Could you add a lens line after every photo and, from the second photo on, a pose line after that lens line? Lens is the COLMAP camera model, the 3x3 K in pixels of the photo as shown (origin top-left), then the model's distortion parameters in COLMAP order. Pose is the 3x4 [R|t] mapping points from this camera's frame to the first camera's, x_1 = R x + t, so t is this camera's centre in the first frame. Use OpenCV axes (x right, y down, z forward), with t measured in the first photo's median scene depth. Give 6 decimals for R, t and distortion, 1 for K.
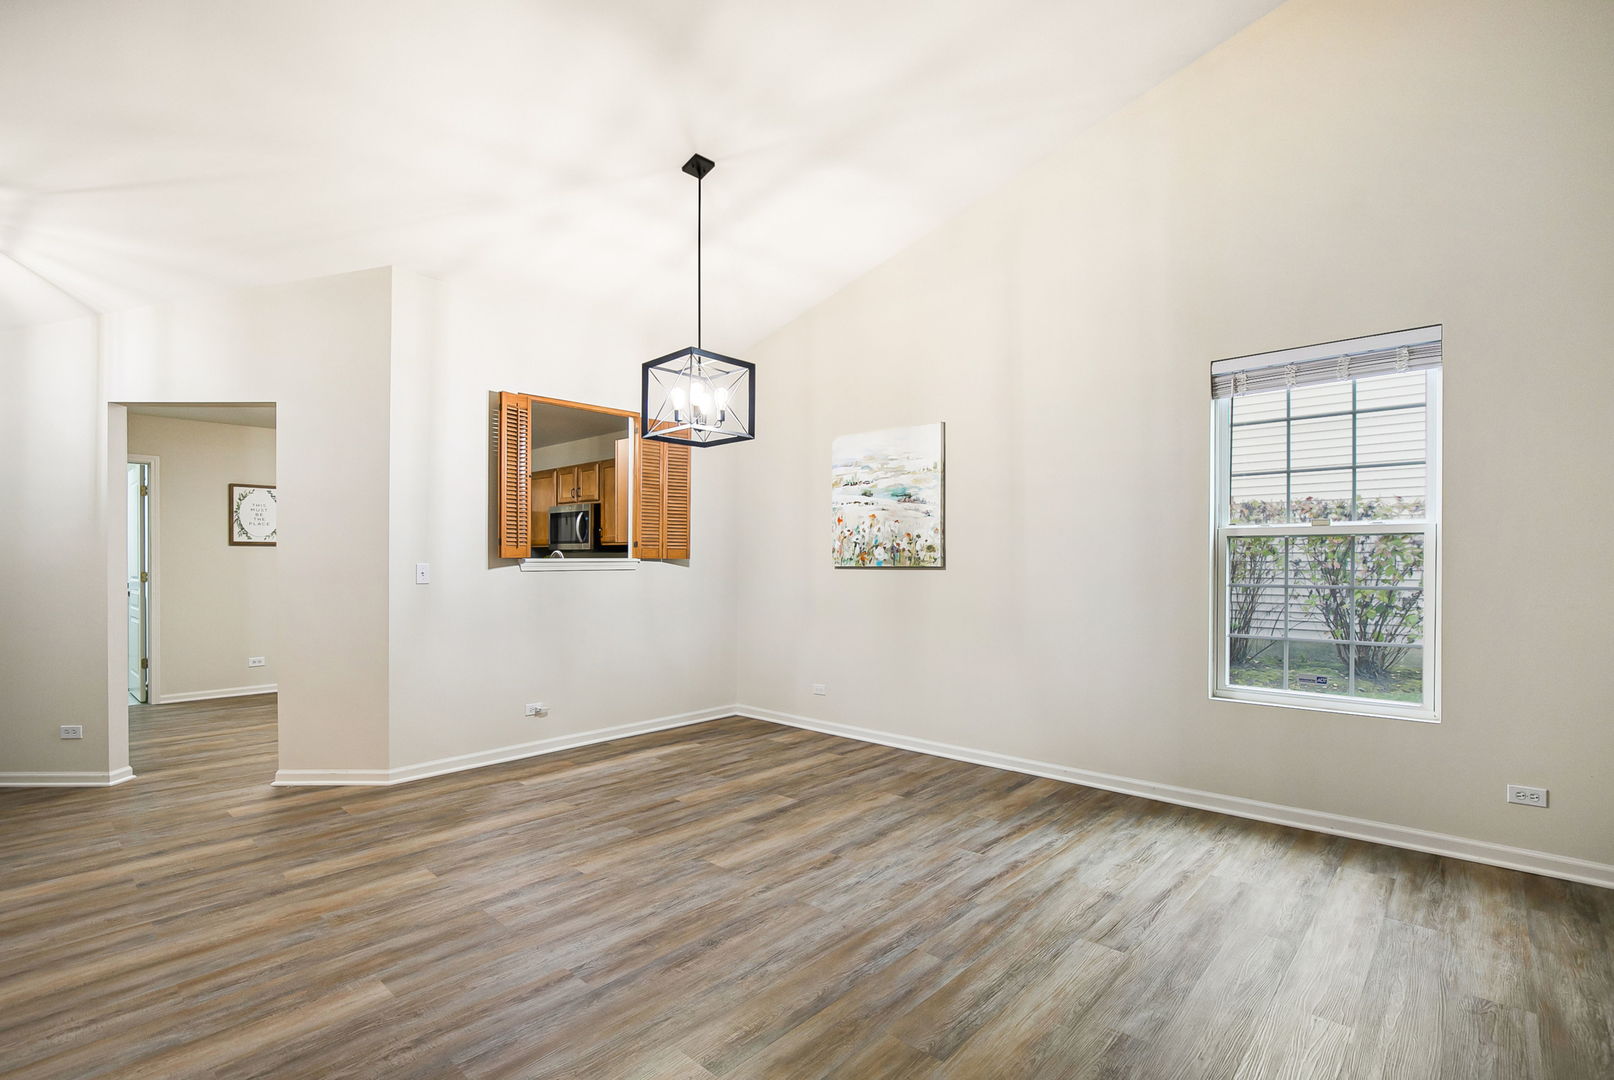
lens RADIAL K [[747.7, 0, 812.2], [0, 747.7, 564.1], [0, 0, 1]] dist [-0.017936, 0.004208]
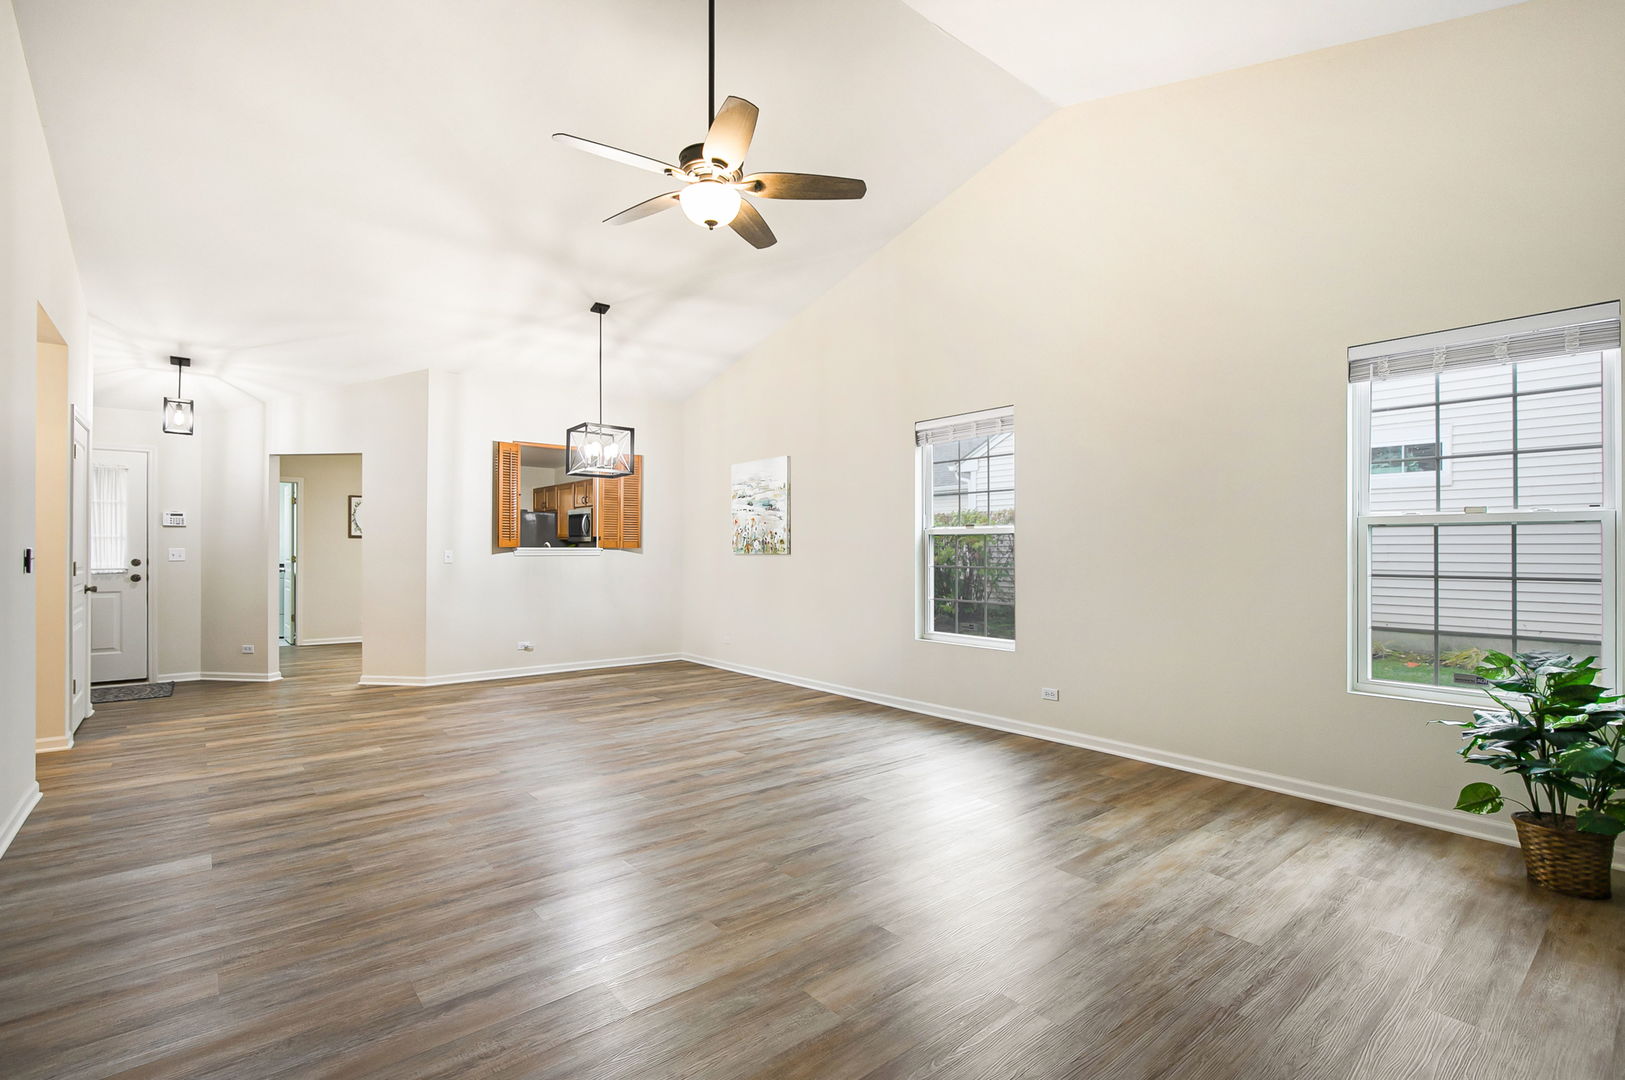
lens RADIAL K [[731.8, 0, 833.7], [0, 731.8, 551.4], [0, 0, 1]] dist [-0.015235, 0.000822]
pose [[0.994179, 0.004676, -0.107636, 0.500257], [-0.005354, 0.999968, -0.006017, 0.007211], [0.107605, 0.006559, 0.994172, -0.501130]]
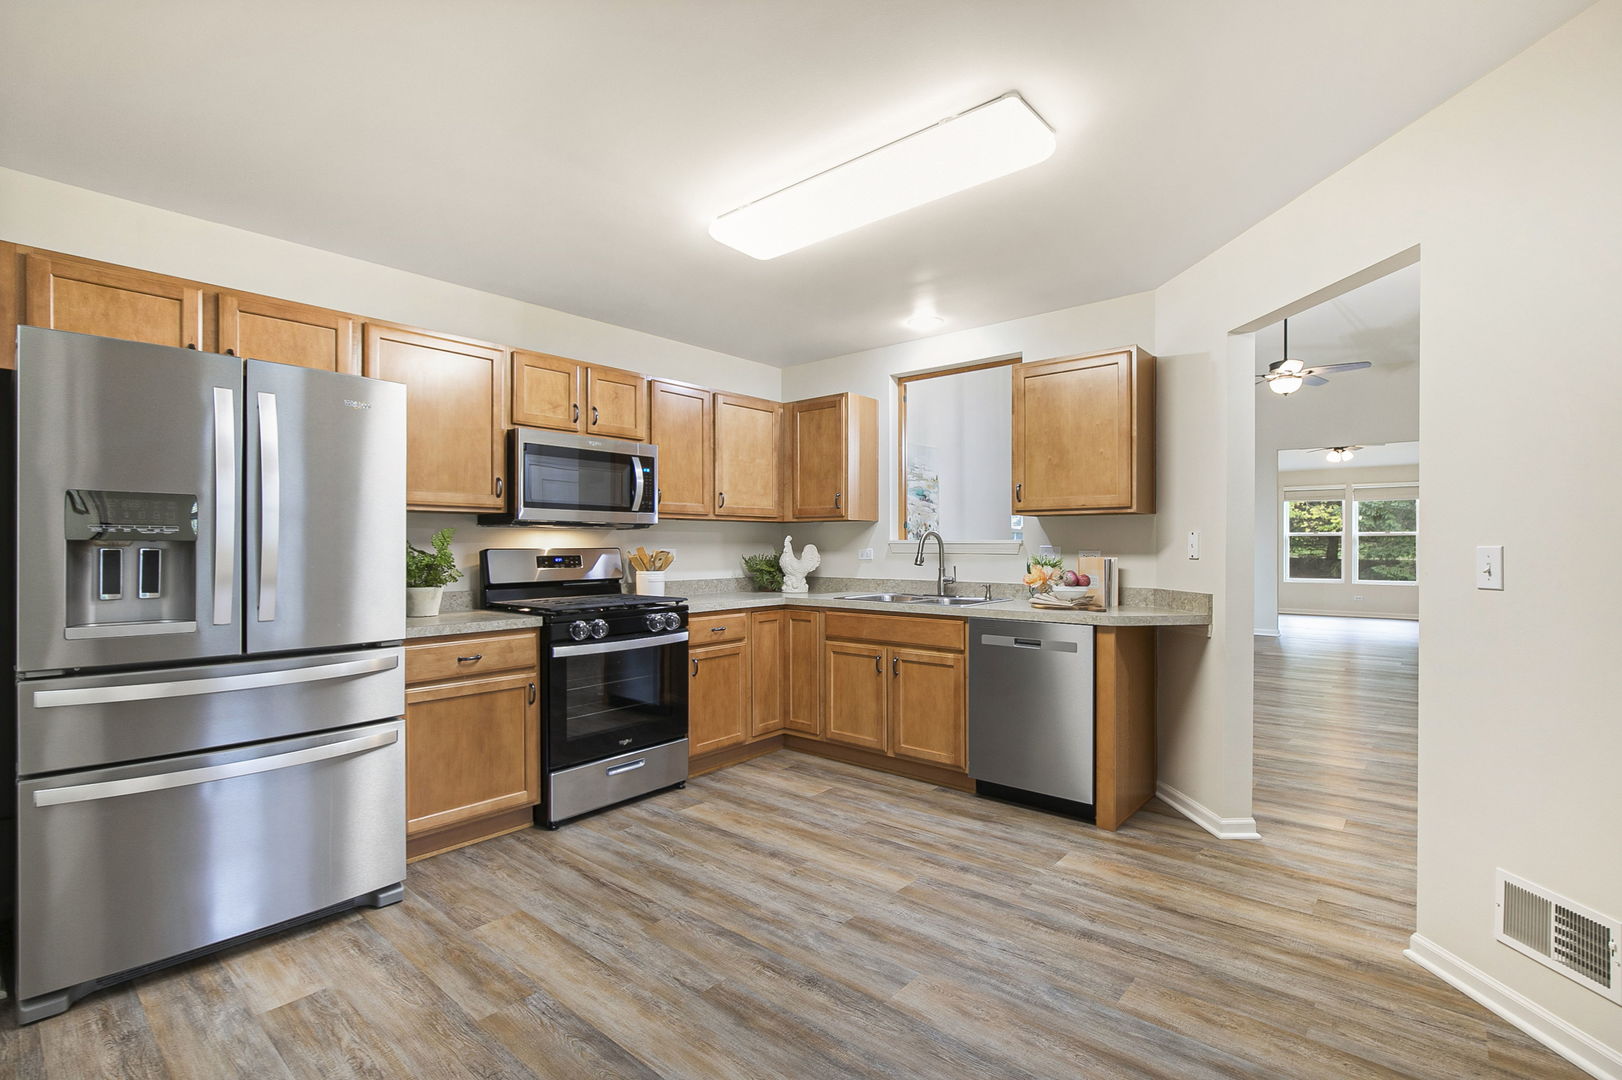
lens RADIAL K [[751.4, 0, 808.9], [0, 751.4, 541.4], [0, 0, 1]] dist [-0.017936, 0.004208]
pose [[-0.029253, 0.005376, 0.999558, -1.543761], [0.005858, 0.999969, -0.005207, -0.003022], [-0.999555, 0.005703, -0.029283, 1.551110]]
